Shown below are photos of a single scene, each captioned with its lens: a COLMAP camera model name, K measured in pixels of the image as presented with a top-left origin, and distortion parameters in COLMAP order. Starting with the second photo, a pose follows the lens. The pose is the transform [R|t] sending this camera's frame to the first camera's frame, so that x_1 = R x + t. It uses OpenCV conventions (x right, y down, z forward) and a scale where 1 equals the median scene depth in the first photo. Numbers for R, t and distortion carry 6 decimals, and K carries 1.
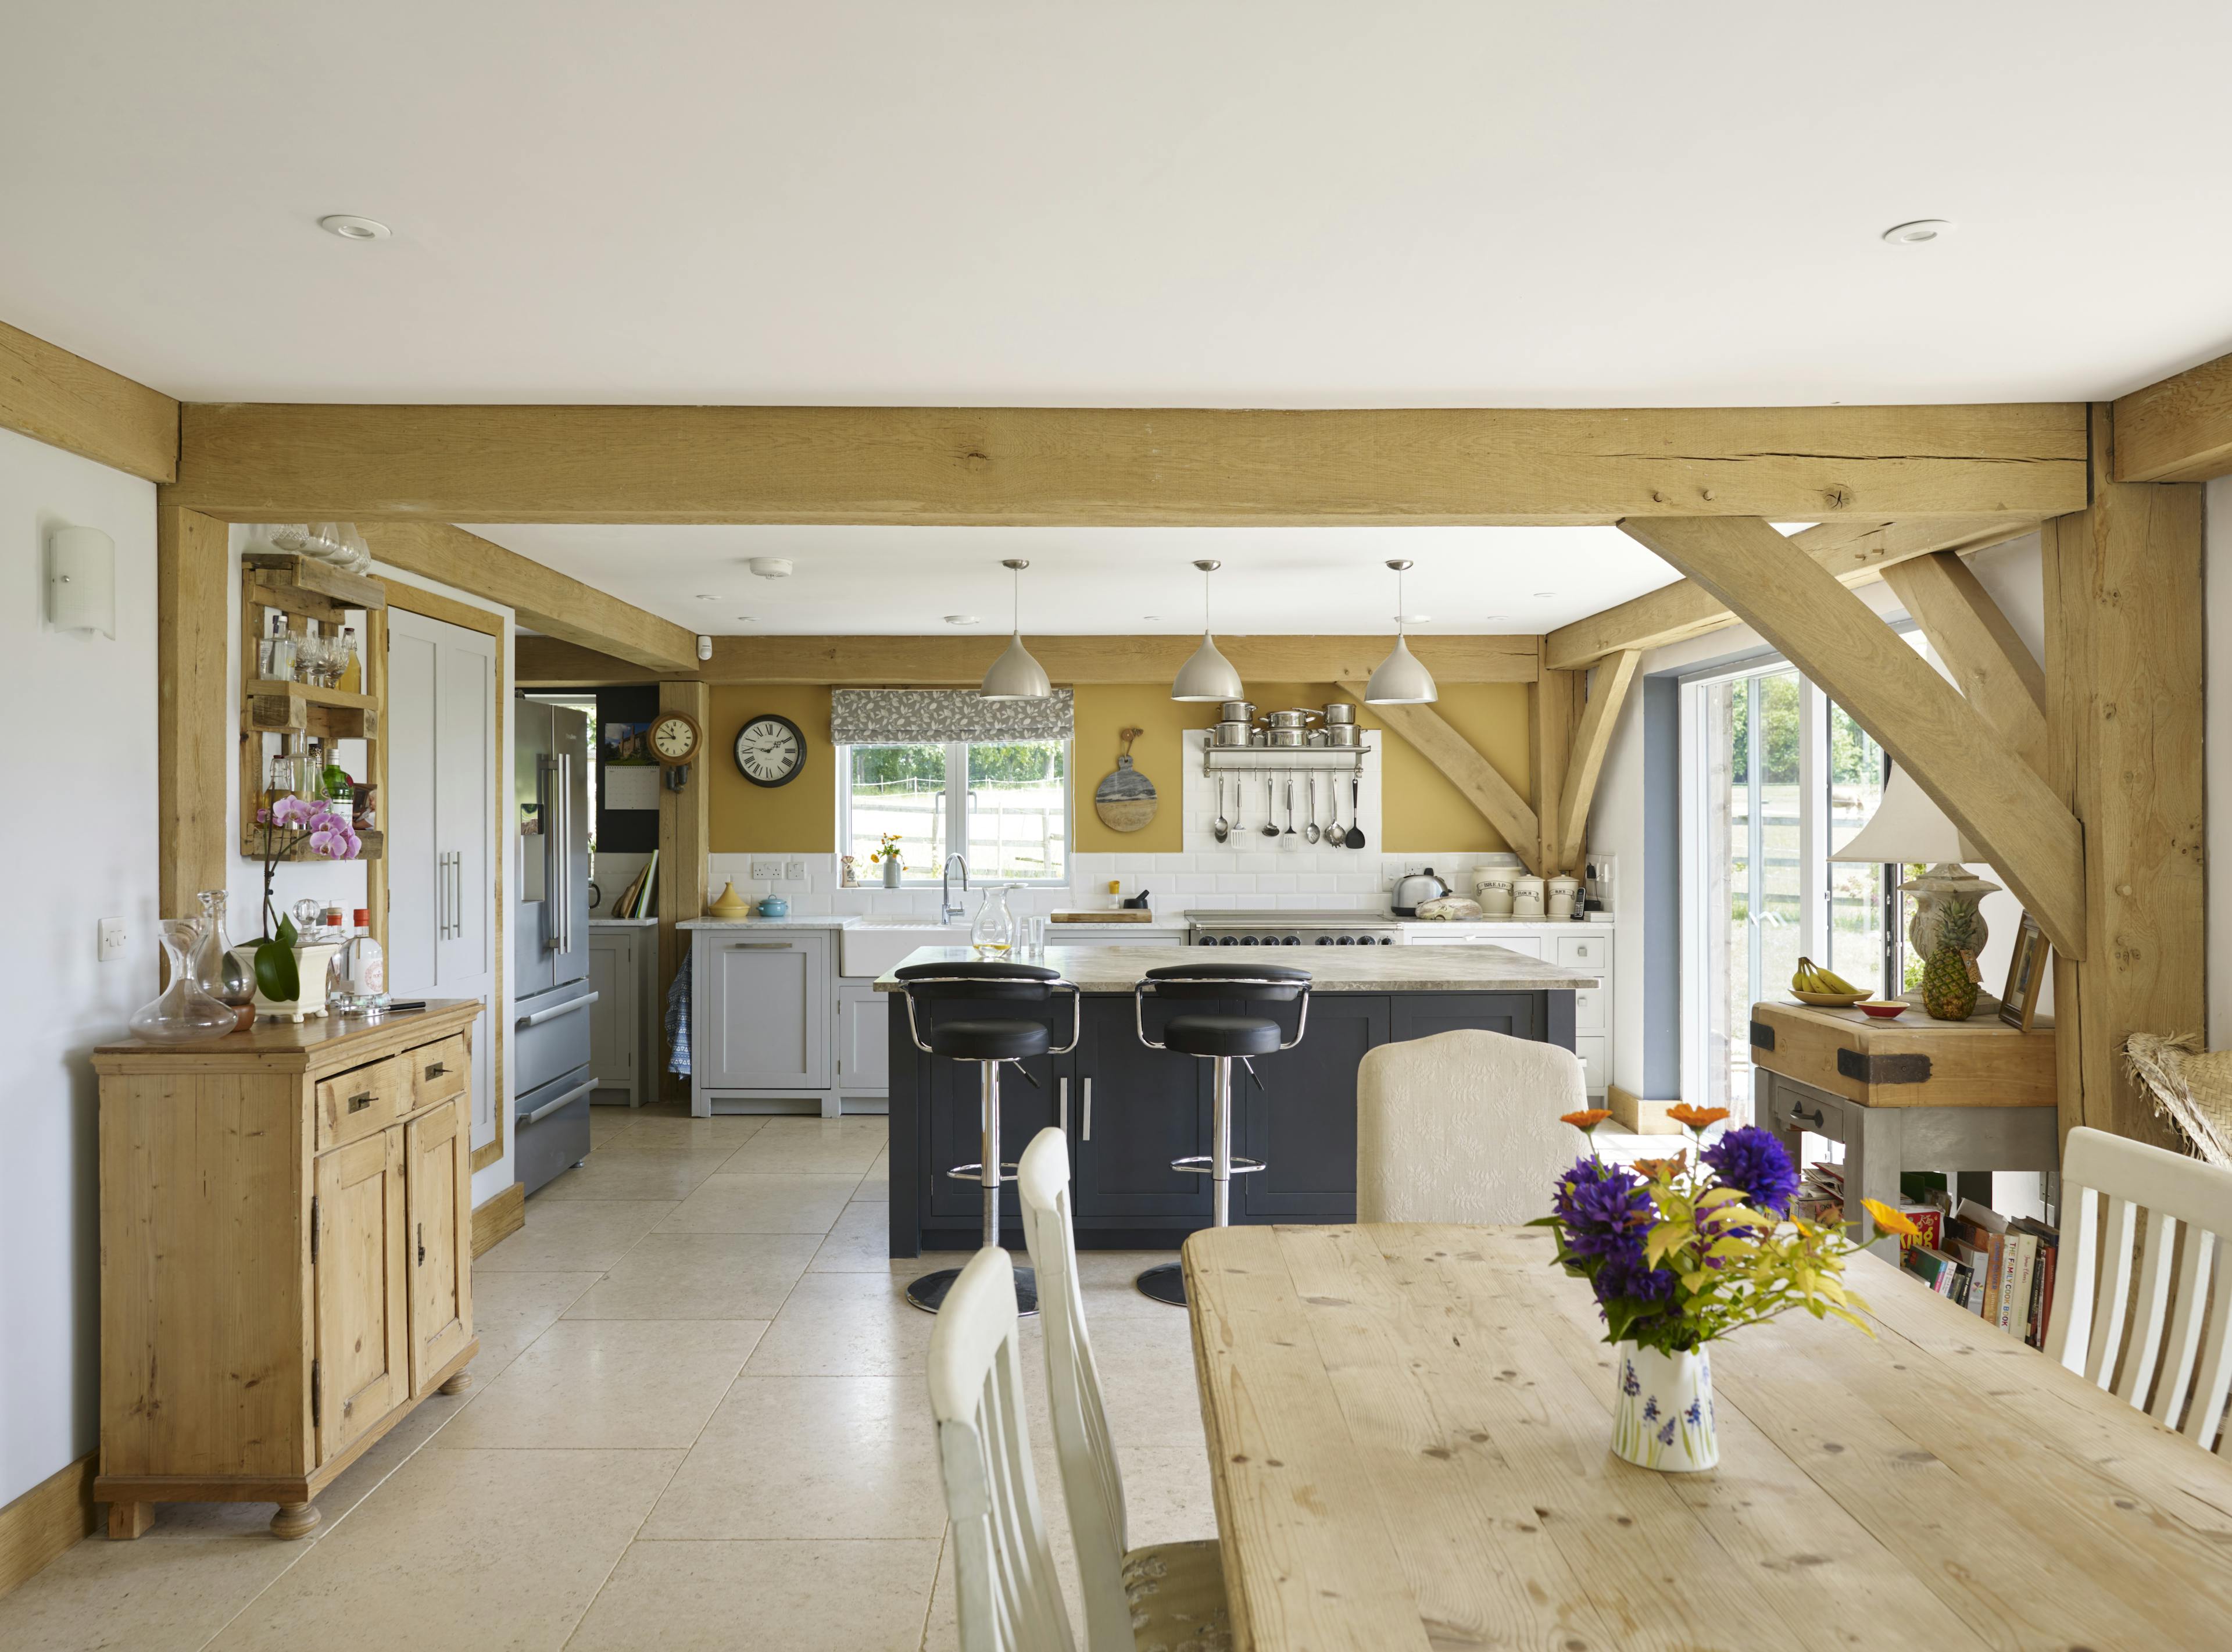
lens RADIAL K [[1579.0, 0, 1116.0], [0, 1579.0, 826.0], [0, 0, 1]] dist [-0.014319, 0.005131]
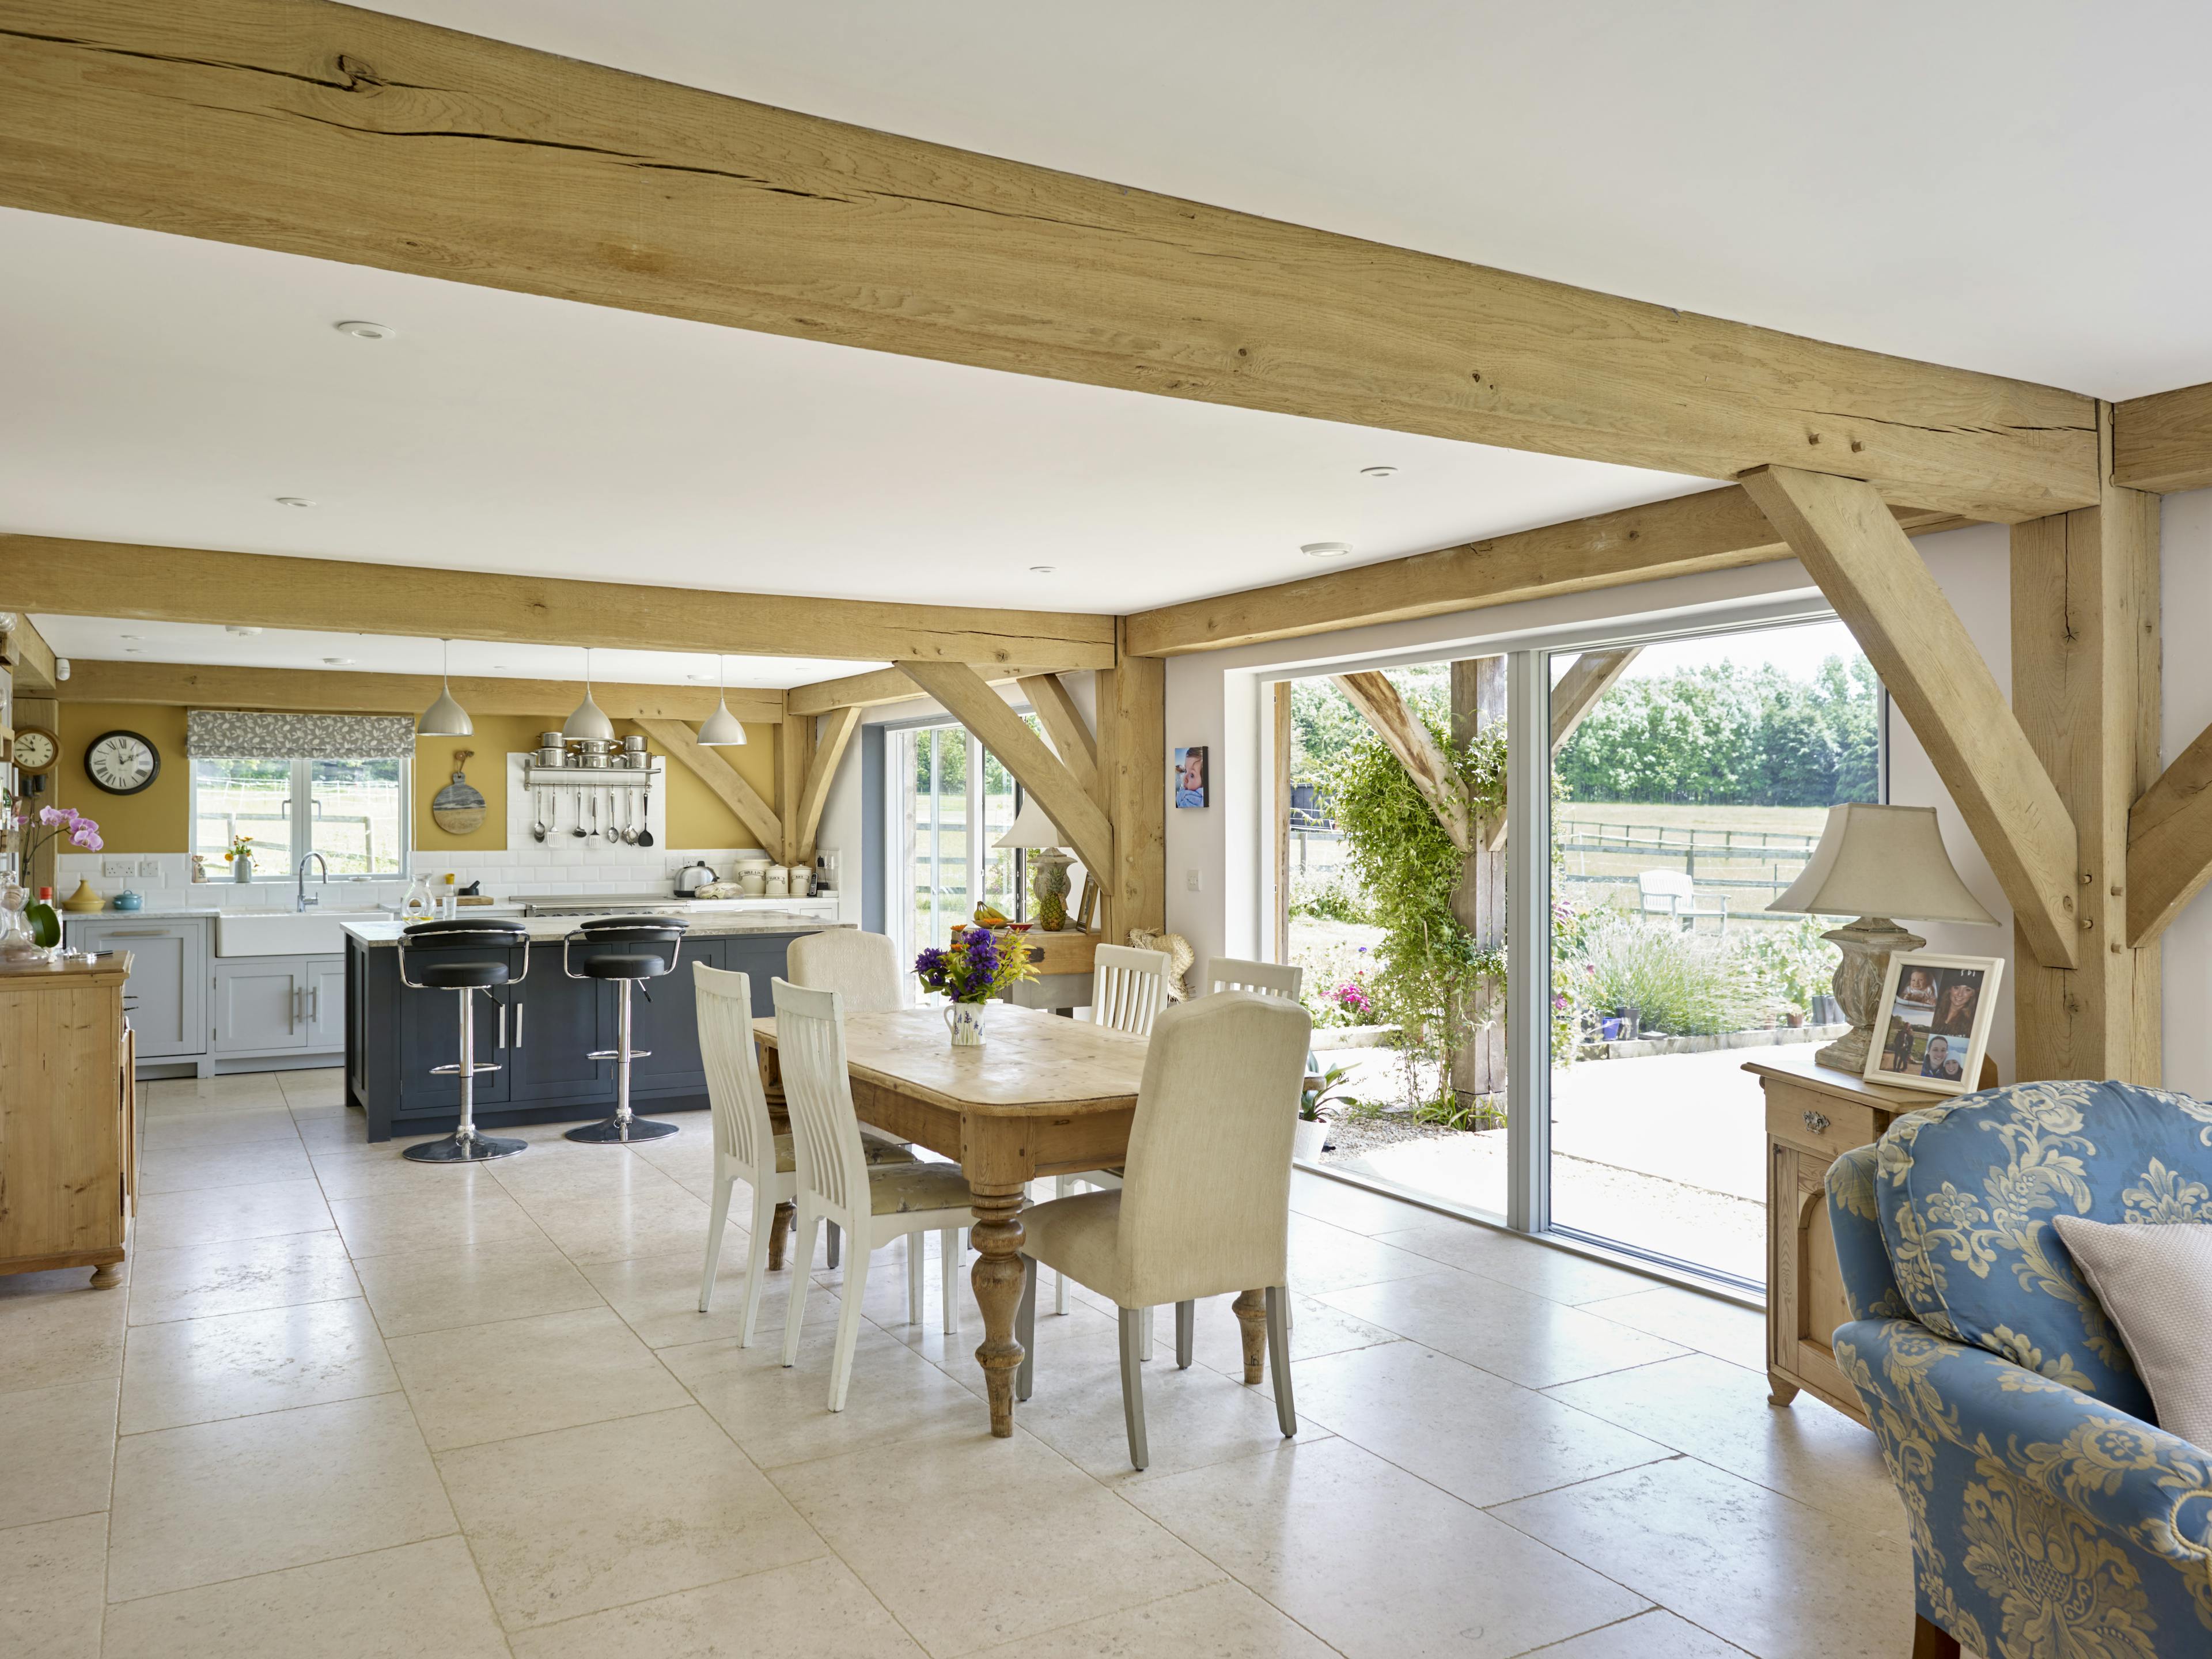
lens RADIAL K [[1615.9, 0, 1106.0], [0, 1615.9, 829.5], [0, 0, 1]] dist [-0.002509, -0.000999]
pose [[0.864655, -0.000243, 0.502365, -0.196720], [0.001157, 0.999998, -0.001509, 0.002700], [-0.502364, 0.001886, 0.864654, -0.358067]]
